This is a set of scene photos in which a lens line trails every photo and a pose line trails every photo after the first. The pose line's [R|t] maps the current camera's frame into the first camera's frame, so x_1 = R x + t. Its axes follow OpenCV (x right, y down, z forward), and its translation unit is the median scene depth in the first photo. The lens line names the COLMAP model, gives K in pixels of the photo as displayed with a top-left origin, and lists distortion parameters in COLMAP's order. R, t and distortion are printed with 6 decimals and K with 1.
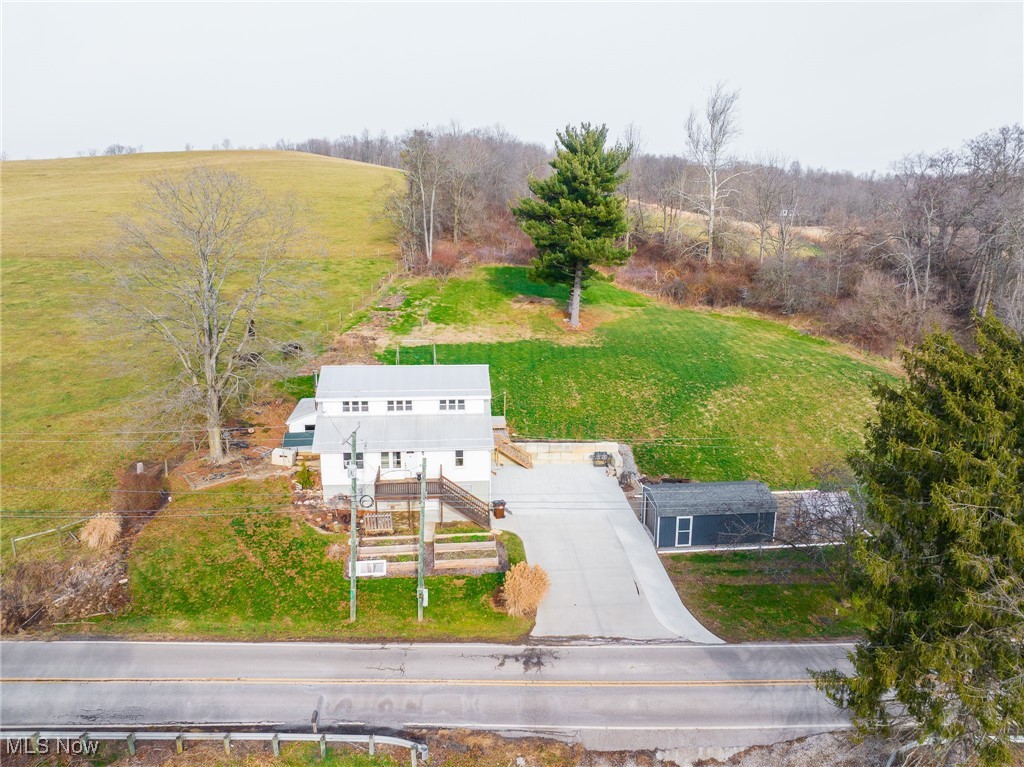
lens RADIAL K [[720.3, 0, 518.4], [0, 720.3, 379.4], [0, 0, 1]] dist [-0.031309, -0.008761]
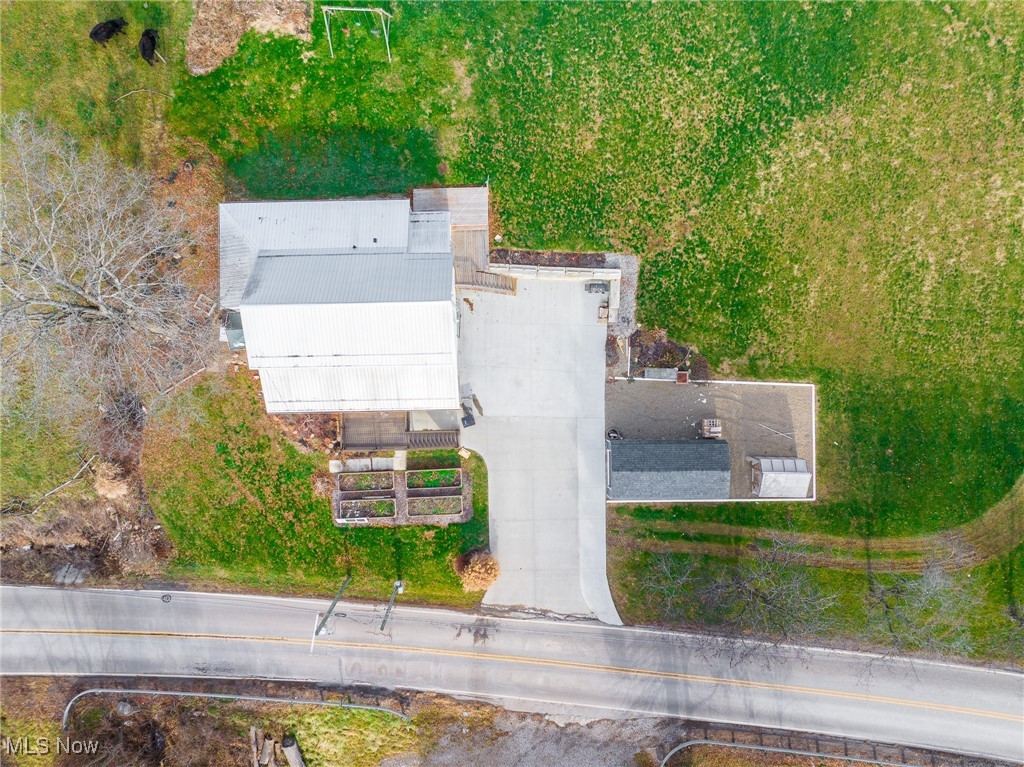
lens RADIAL K [[720.3, 0, 518.4], [0, 720.3, 379.4], [0, 0, 1]] dist [-0.031309, -0.008761]
pose [[0.996337, 0.084977, -0.009611, 0.061108], [-0.014429, 0.277822, 0.960524, -1.039770], [0.084293, -0.956867, 0.278031, 1.009048]]
